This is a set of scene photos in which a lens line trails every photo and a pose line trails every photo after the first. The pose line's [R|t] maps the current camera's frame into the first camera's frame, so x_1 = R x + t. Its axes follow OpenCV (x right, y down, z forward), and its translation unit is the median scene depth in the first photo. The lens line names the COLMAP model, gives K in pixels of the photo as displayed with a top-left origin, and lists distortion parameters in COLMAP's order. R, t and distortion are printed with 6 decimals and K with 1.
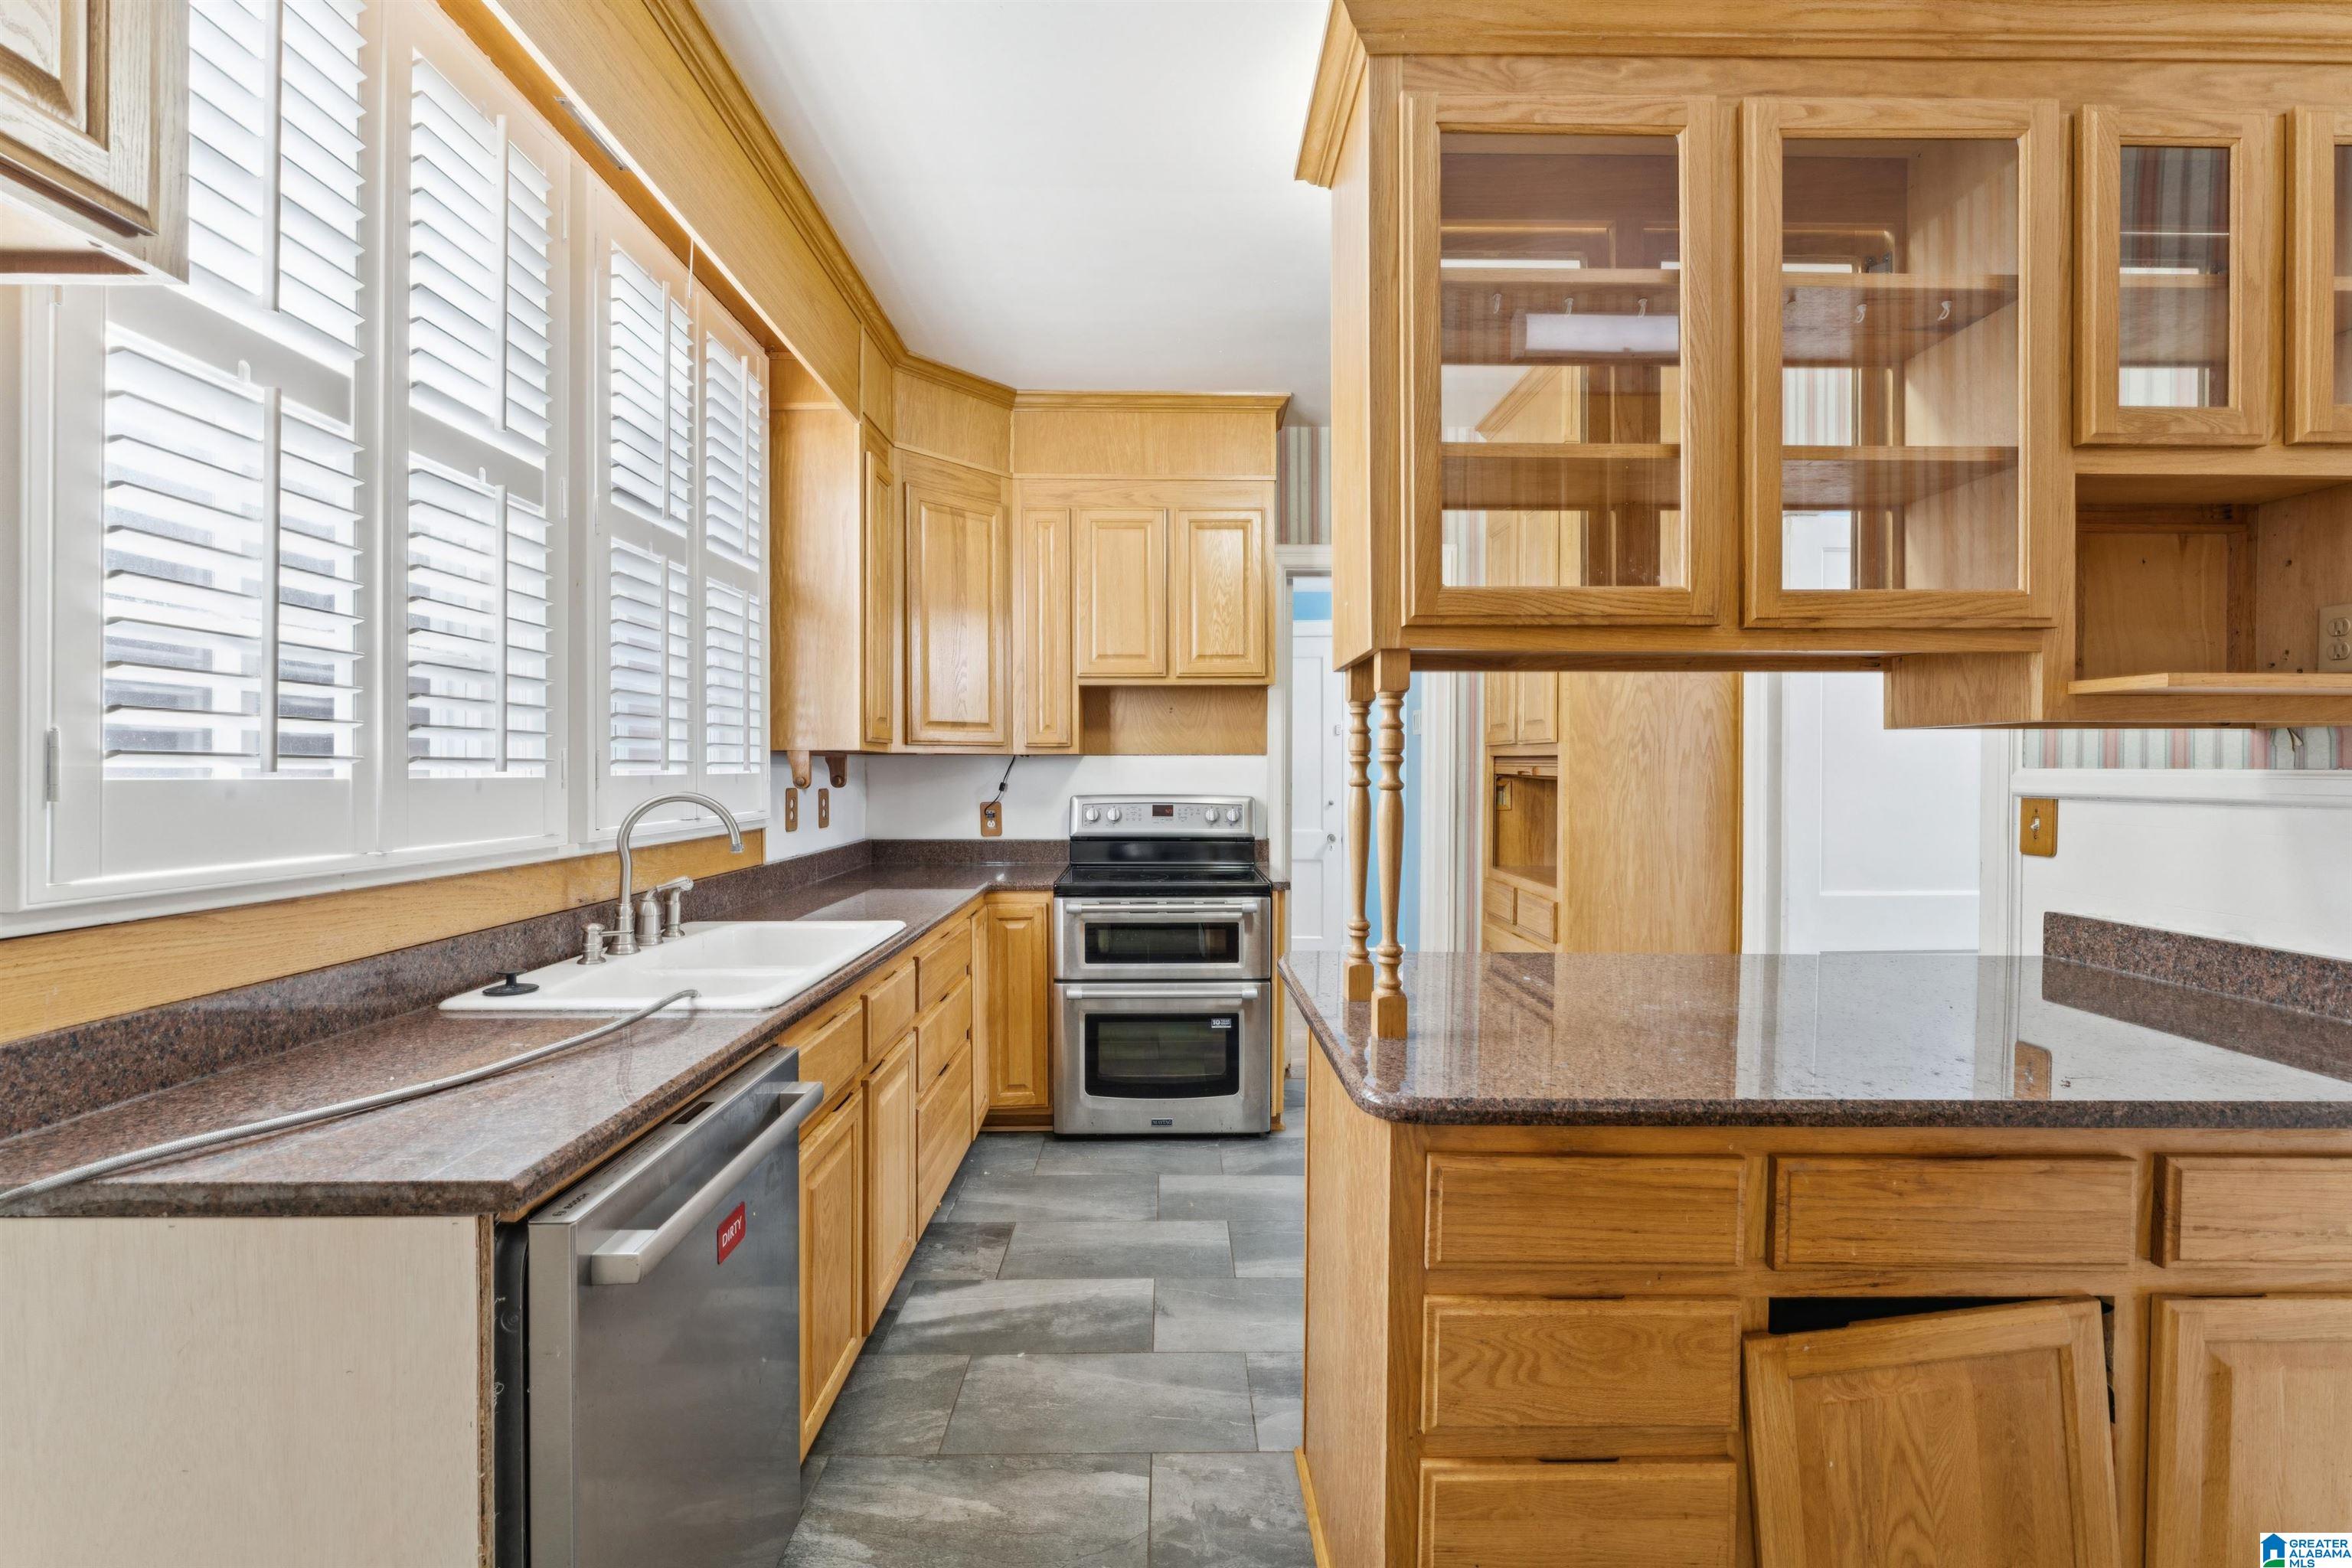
lens RADIAL K [[937.9, 0, 1177.2], [0, 937.9, 771.2], [0, 0, 1]] dist [-0.003354, -0.000262]
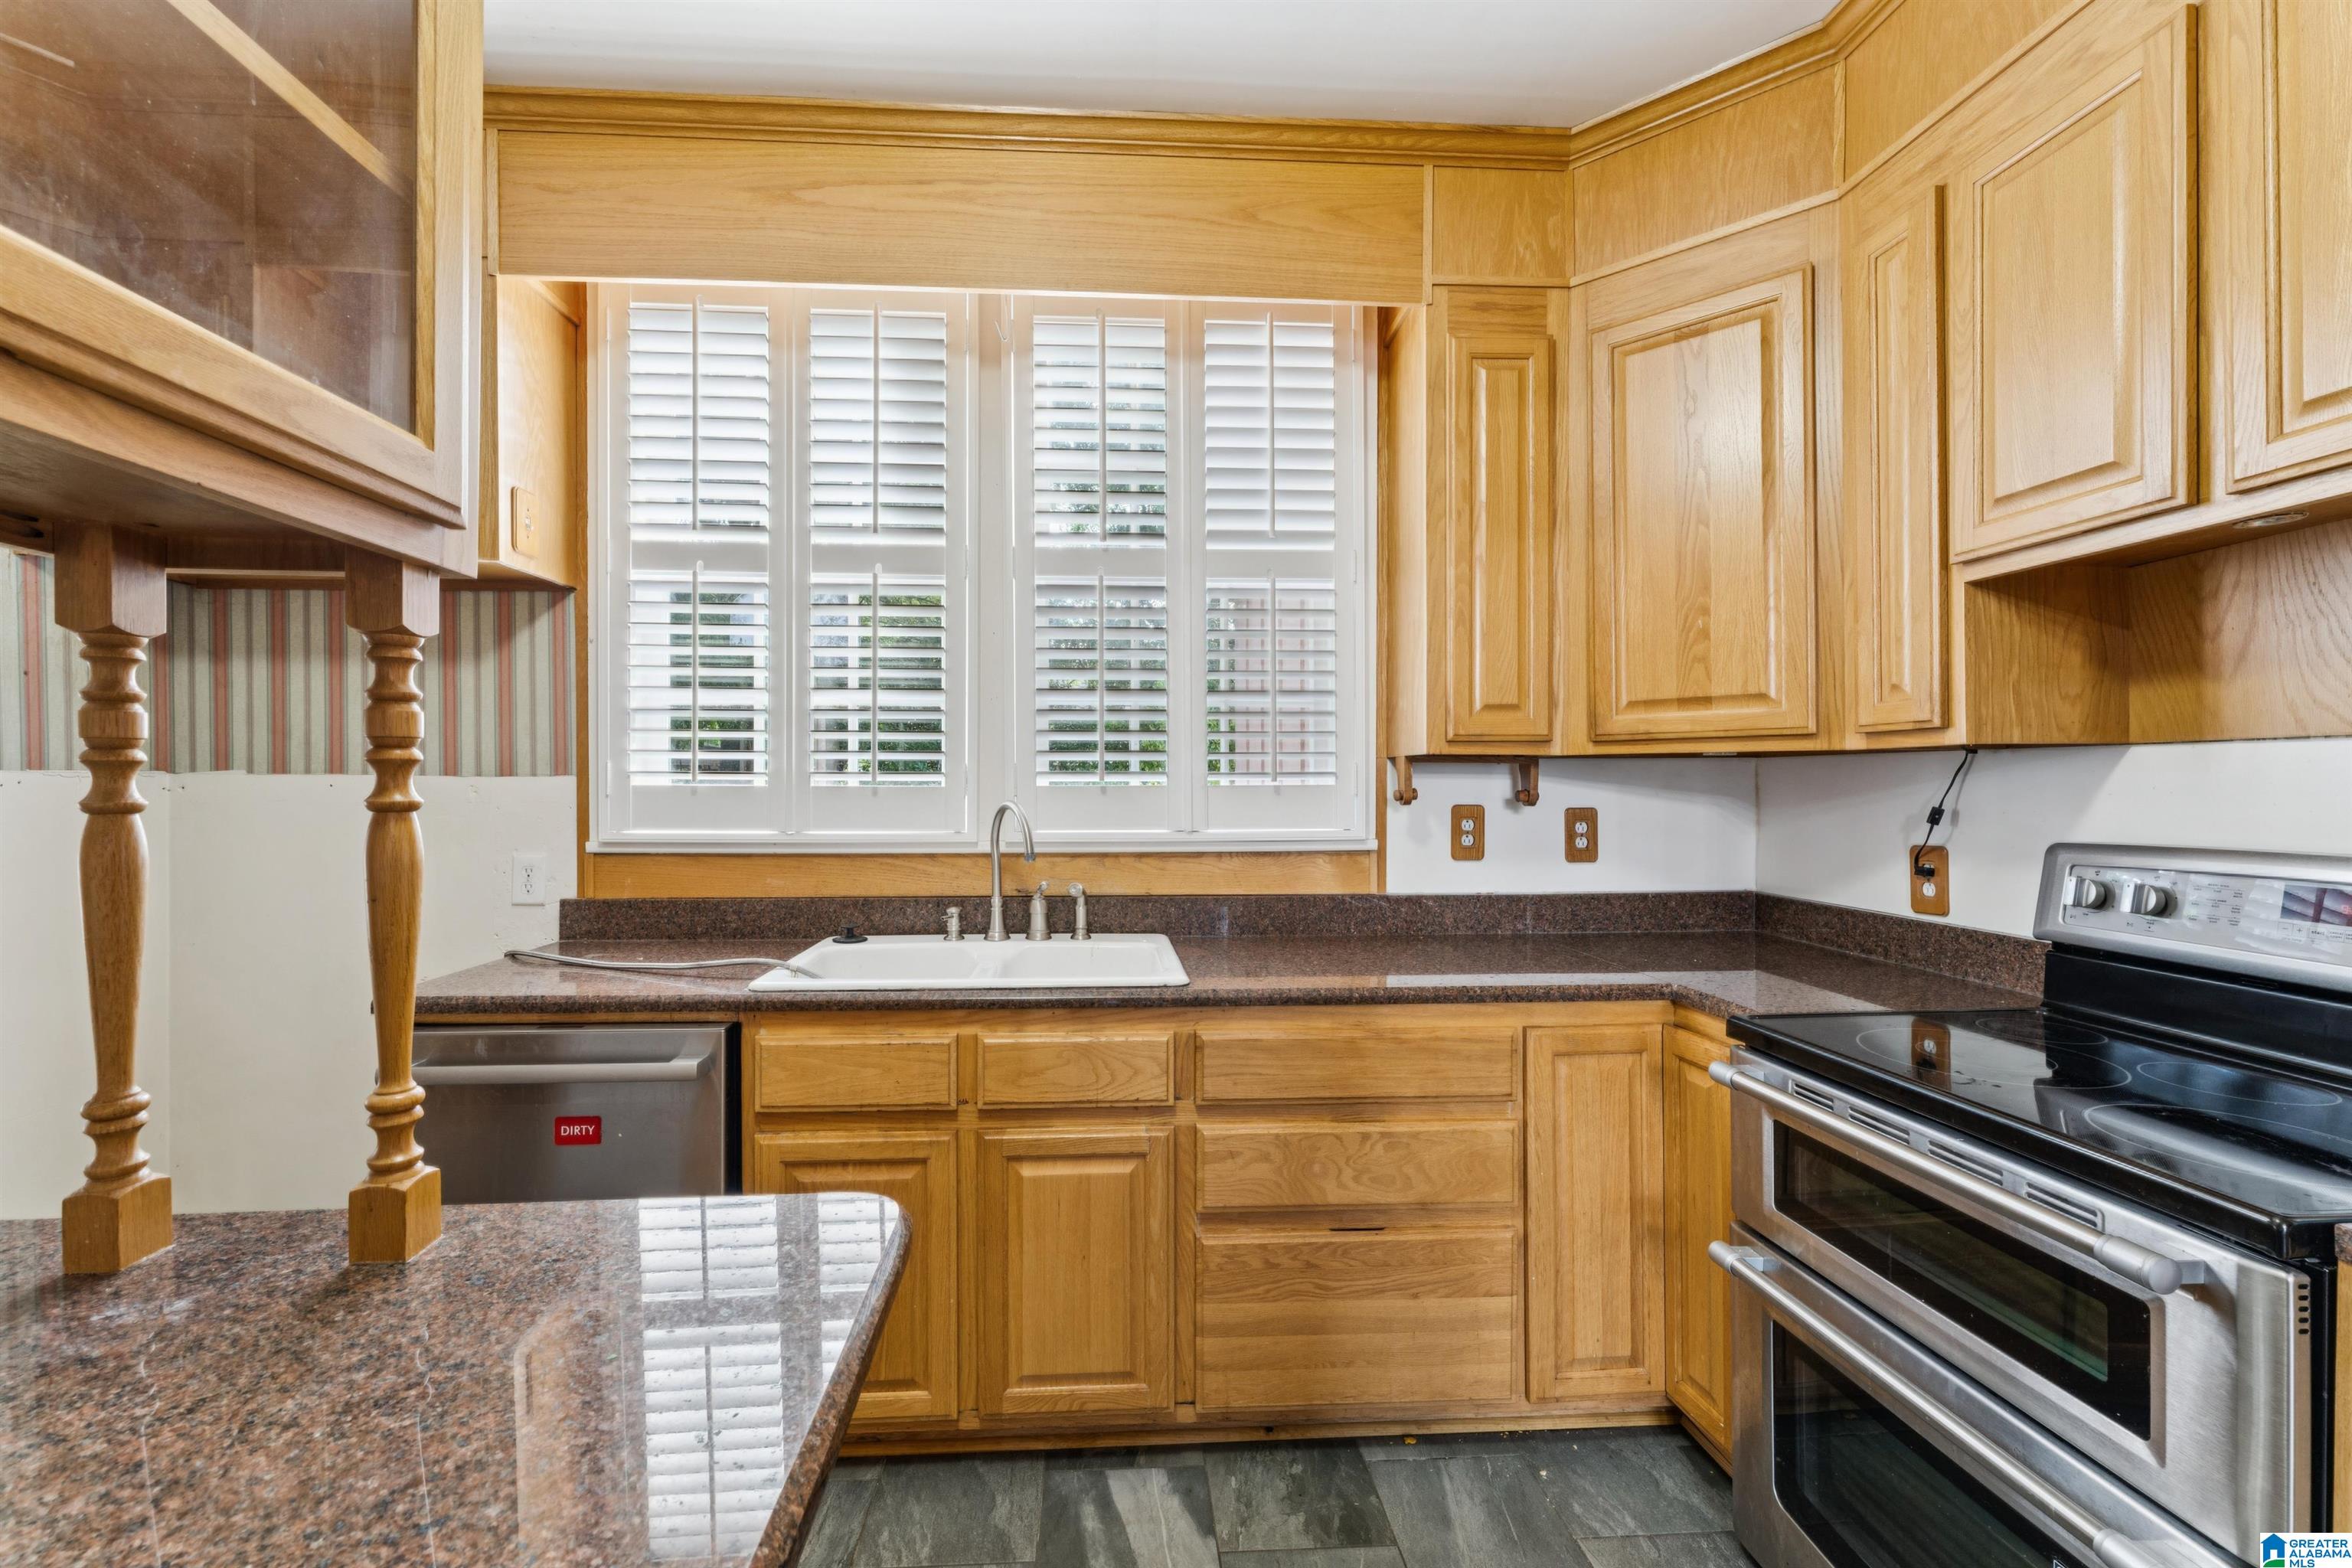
lens RADIAL K [[937.9, 0, 1171.1], [0, 937.9, 783.9], [0, 0, 1]] dist [-0.003354, -0.000262]
pose [[0.051513, 0.006111, -0.998654, 0.340047], [-0.002147, 0.999980, 0.006008, -0.002724], [0.998670, 0.001834, 0.051525, 0.688894]]
